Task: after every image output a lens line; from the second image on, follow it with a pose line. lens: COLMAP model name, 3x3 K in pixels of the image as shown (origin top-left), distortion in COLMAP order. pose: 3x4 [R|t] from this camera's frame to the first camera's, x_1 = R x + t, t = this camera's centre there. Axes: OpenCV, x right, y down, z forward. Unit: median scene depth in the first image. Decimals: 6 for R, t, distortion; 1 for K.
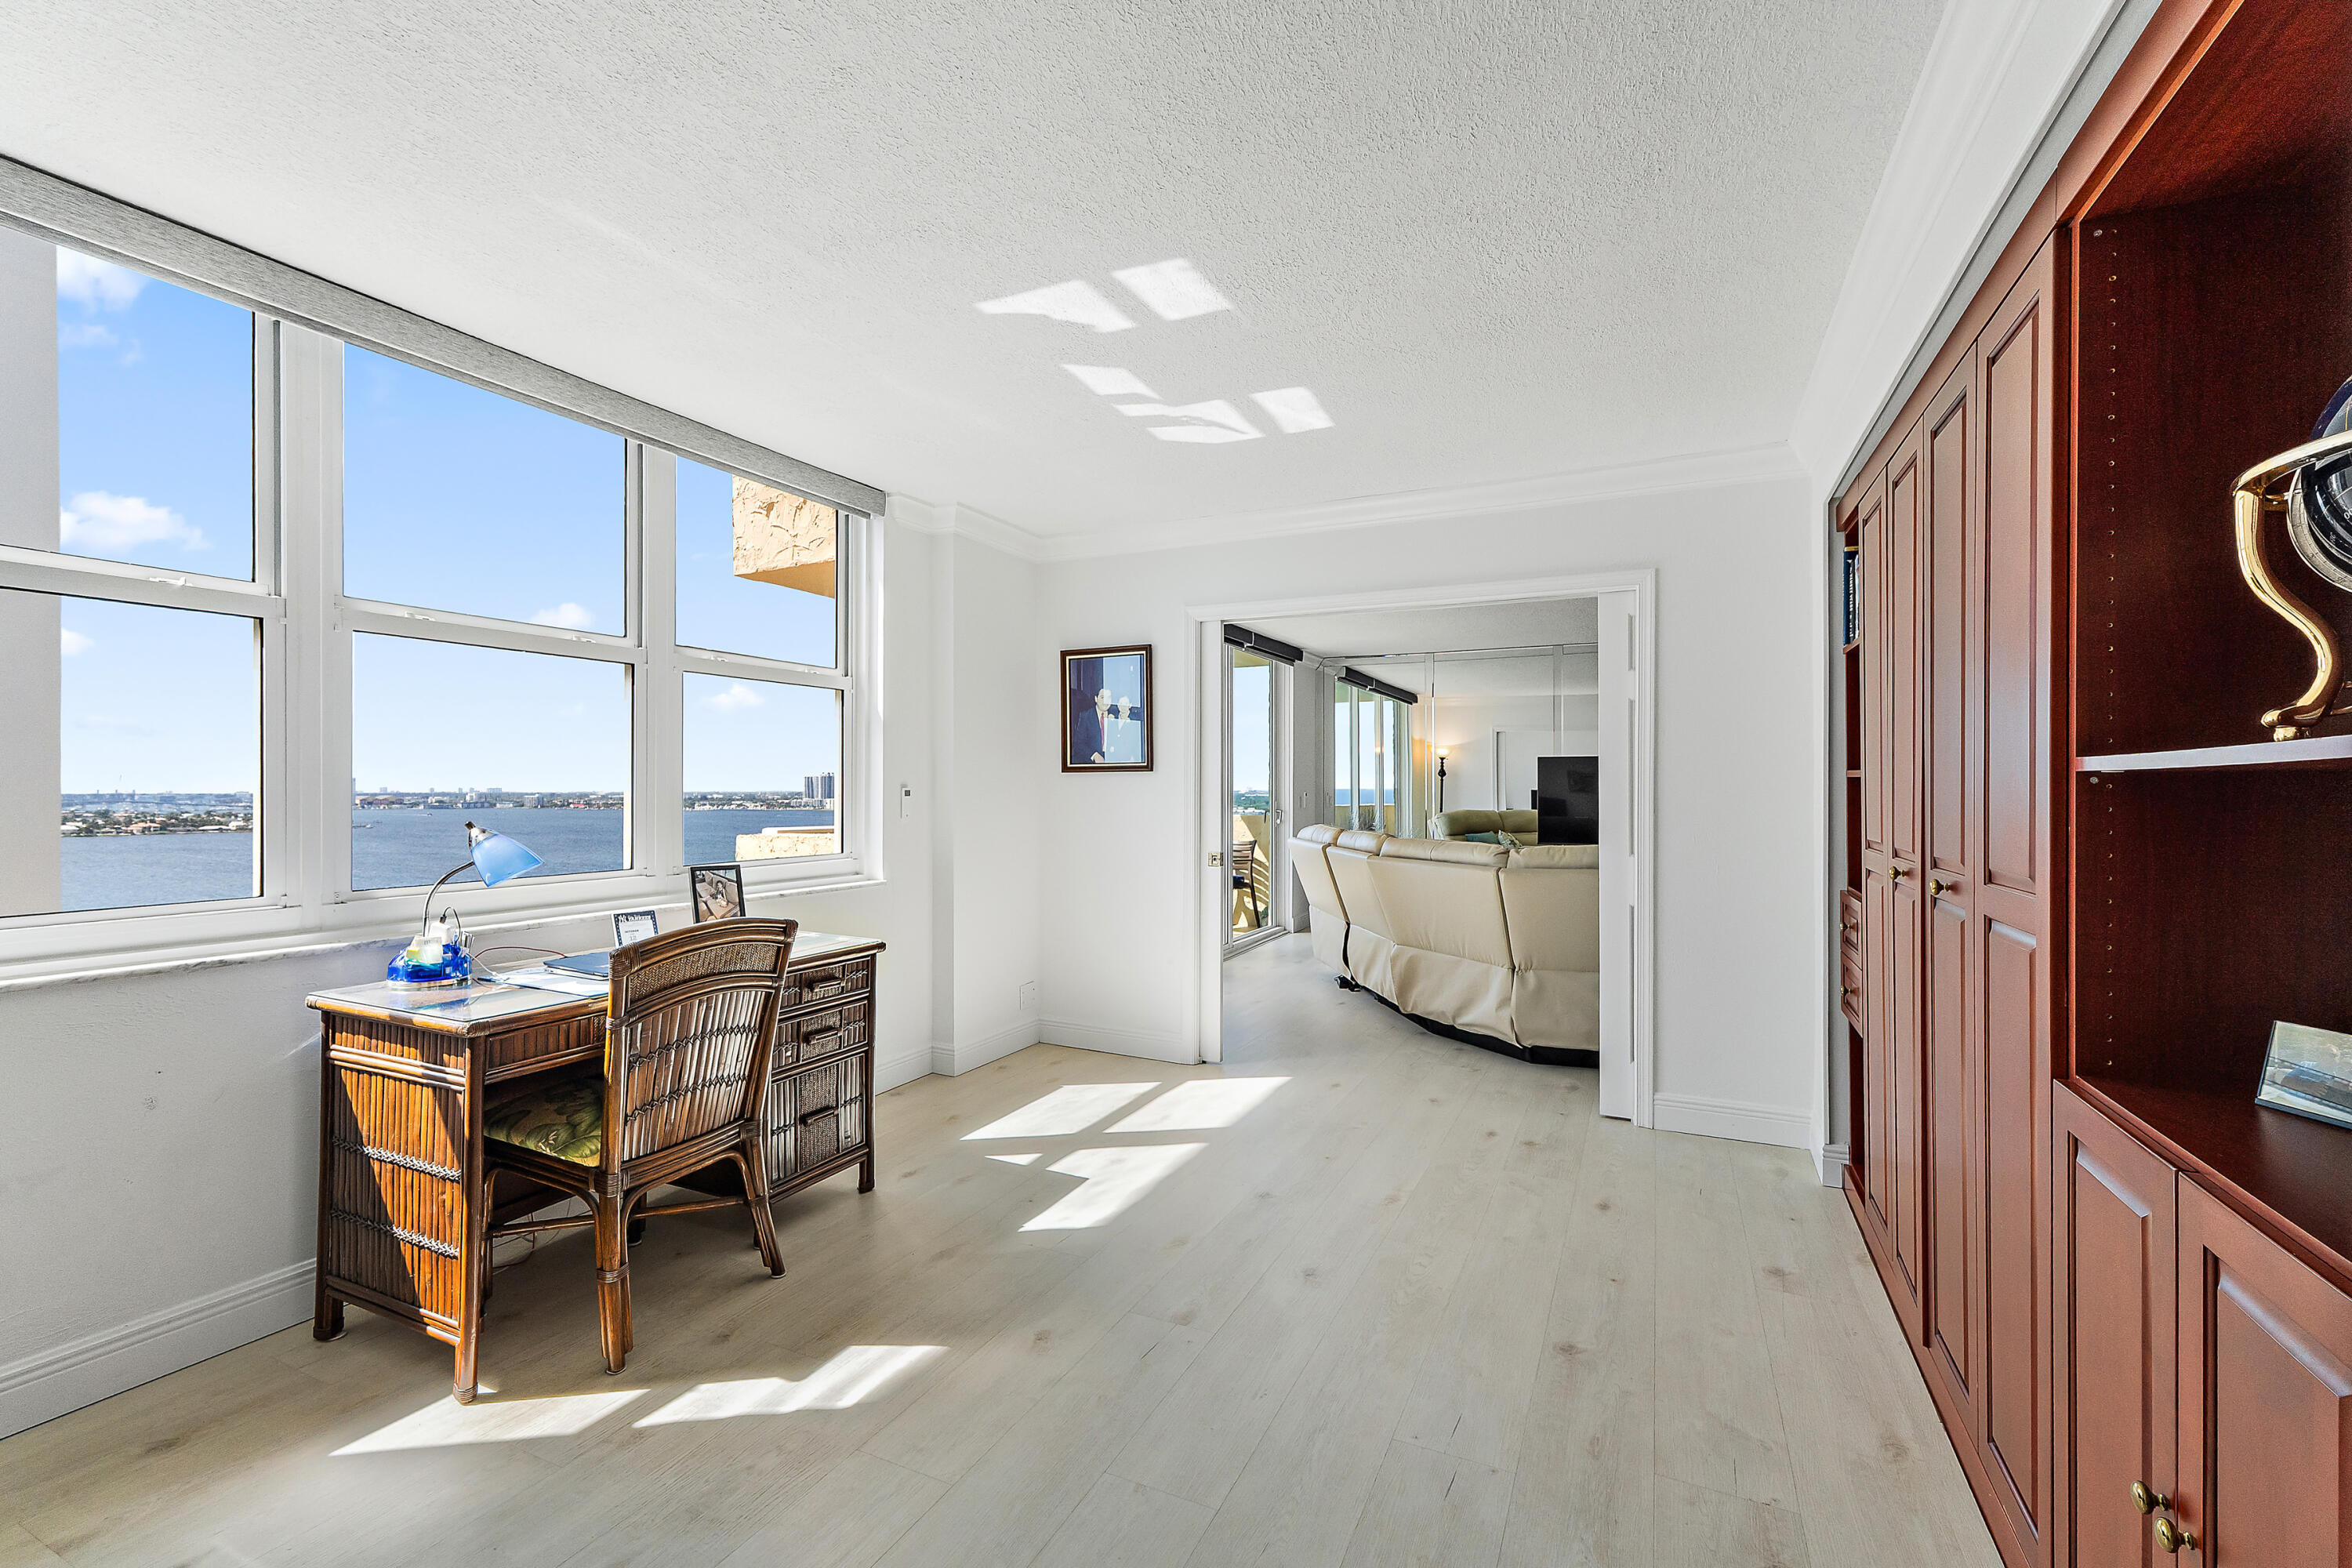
lens RADIAL K [[1017.4, 0, 1188.7], [0, 1017.4, 785.8], [0, 0, 1]] dist [0.011284, -0.000452]
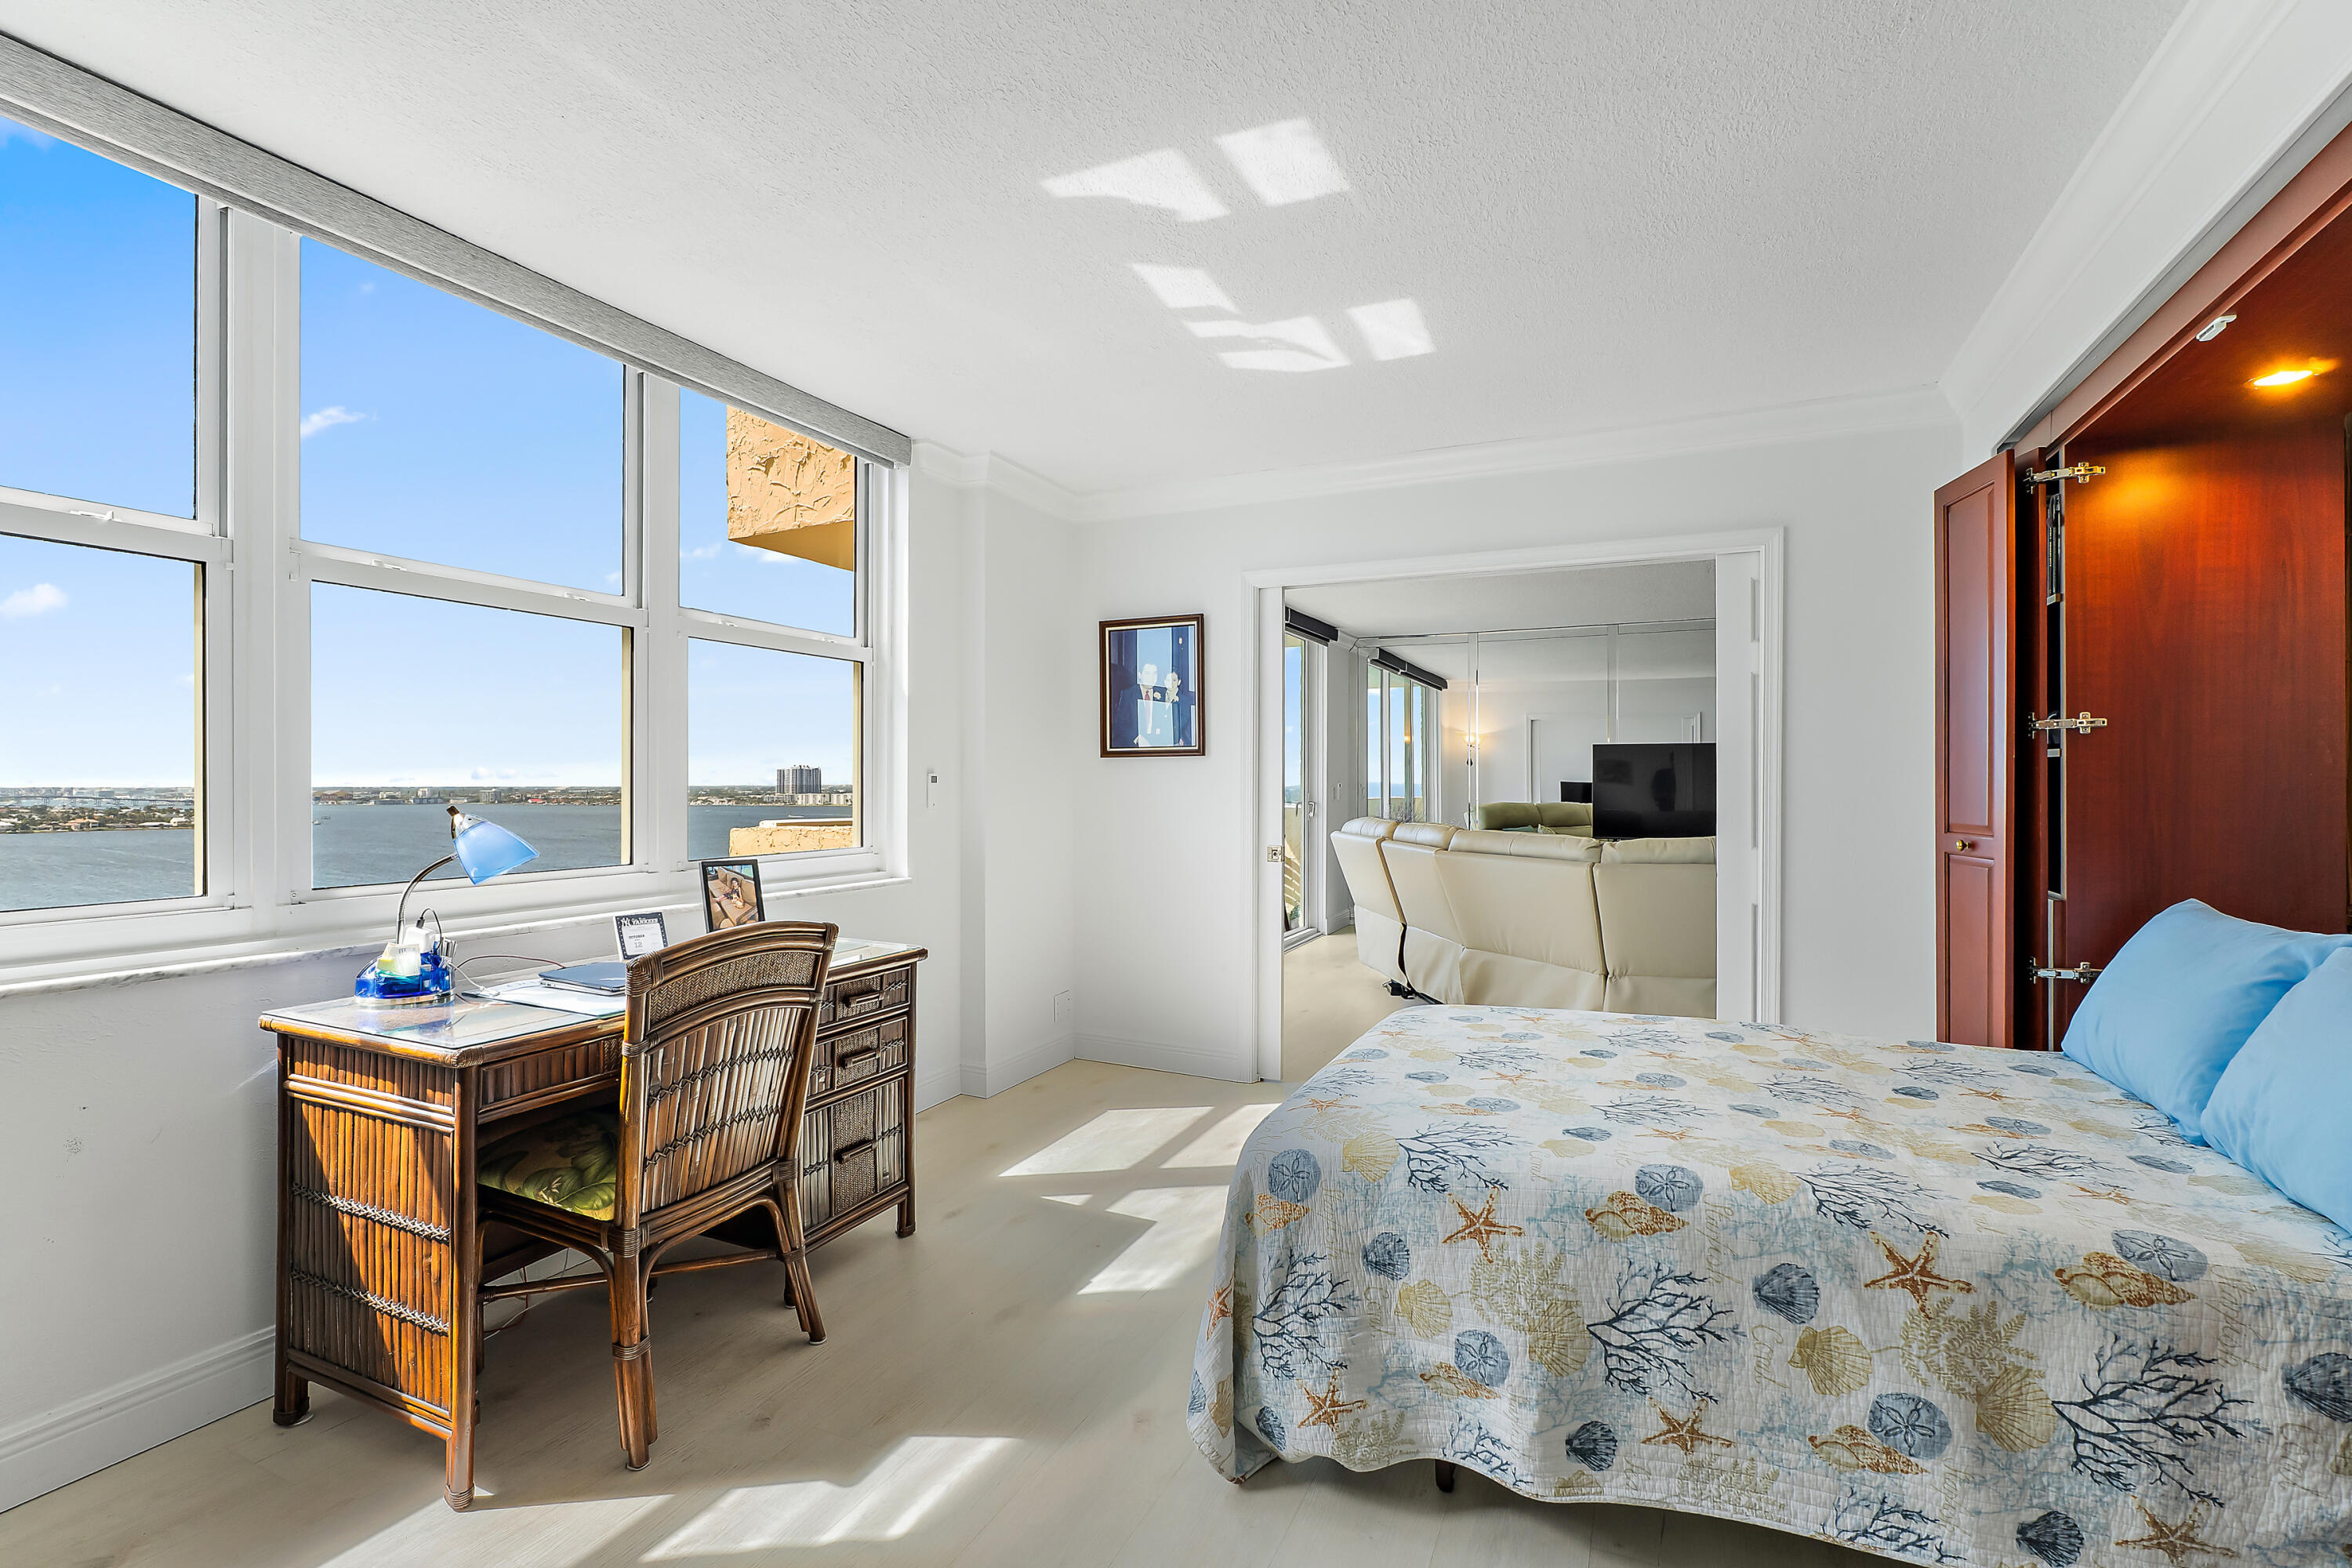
lens RADIAL K [[1062.3, 0, 1197.4], [0, 1062.3, 785.3], [0, 0, 1]] dist [-0.003966, -0.000730]
pose [[0.999814, 0.000036, 0.019291, -0.104795], [-0.000124, 0.999990, 0.004575, 0.012905], [-0.019290, -0.004576, 0.999803, 0.116002]]
